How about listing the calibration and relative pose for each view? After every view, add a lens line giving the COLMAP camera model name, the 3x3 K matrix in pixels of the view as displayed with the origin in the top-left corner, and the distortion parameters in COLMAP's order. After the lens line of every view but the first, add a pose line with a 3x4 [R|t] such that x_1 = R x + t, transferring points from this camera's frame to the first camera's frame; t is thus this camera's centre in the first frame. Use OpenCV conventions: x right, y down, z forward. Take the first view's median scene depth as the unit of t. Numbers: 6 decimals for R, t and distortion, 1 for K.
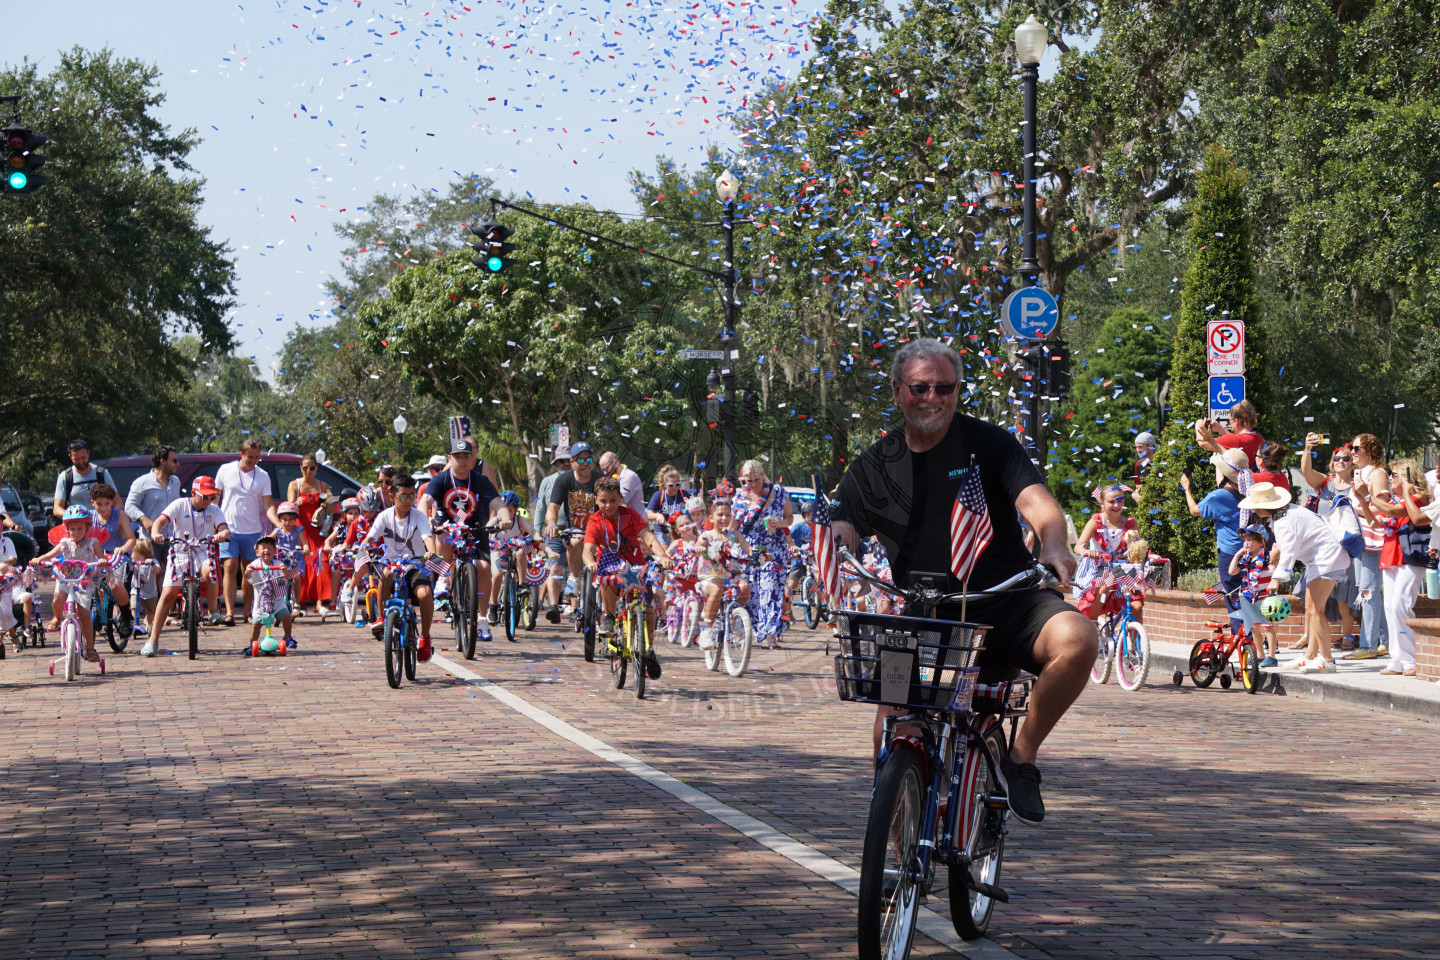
lens RADIAL K [[3356.5, 0, 723.3], [0, 3356.5, 479.1], [0, 0, 1]] dist [0.243437, 0.000000]
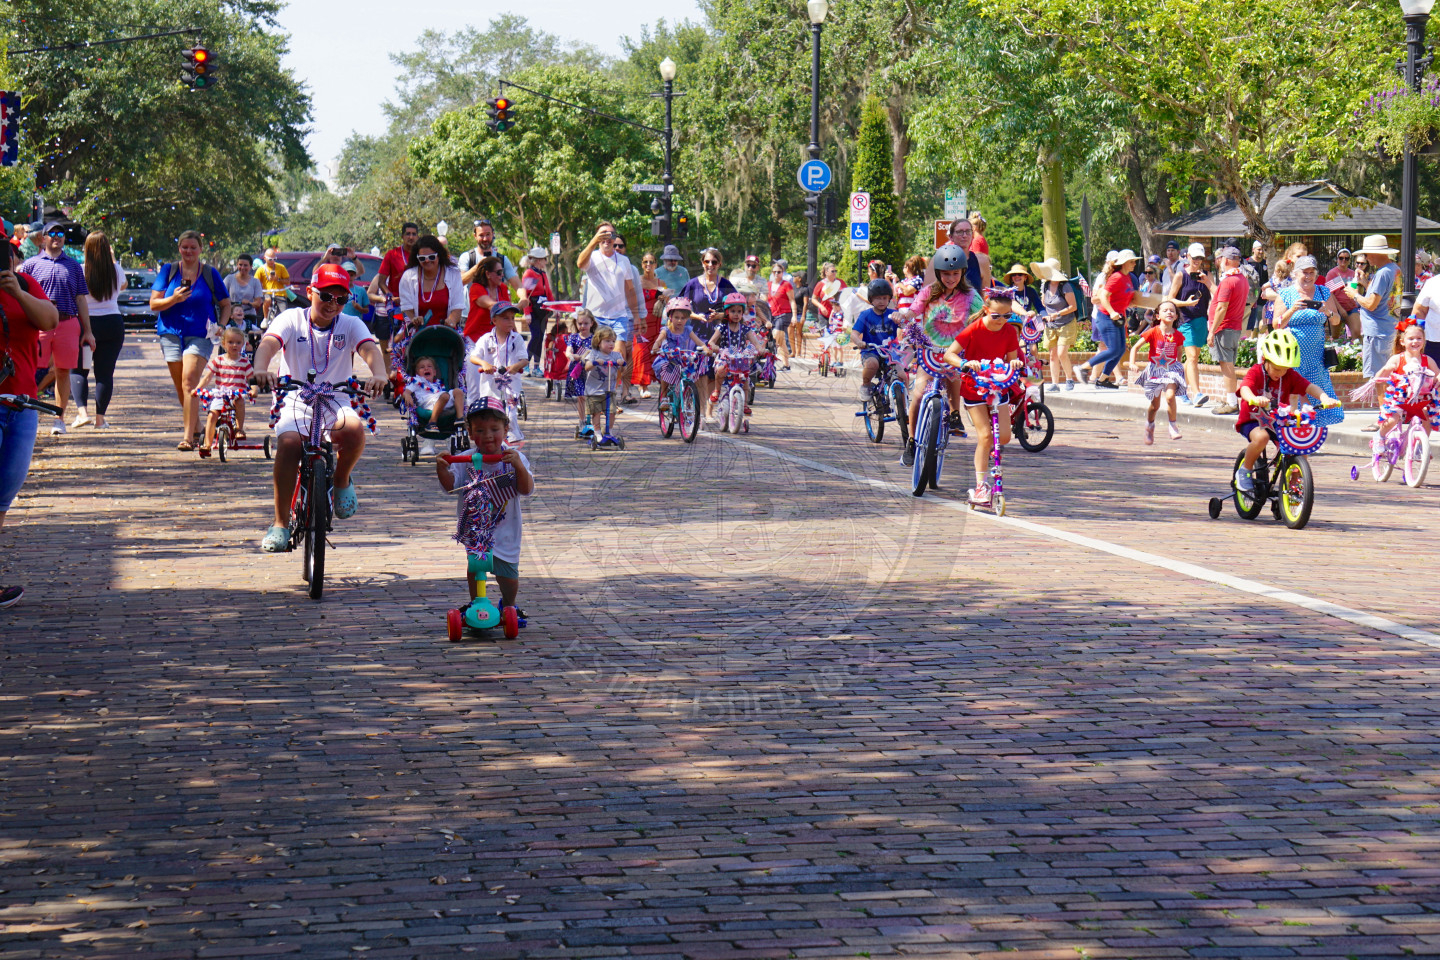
lens RADIAL K [[3466.2, 0, 719.1], [0, 3466.2, 484.0], [0, 0, 1]] dist [0.290133, 0.000000]
pose [[0.999664, 0.018548, -0.018082, 0.036043], [-0.017469, 0.998157, 0.058115, 0.001617], [0.019127, -0.057779, 0.998146, -0.329013]]
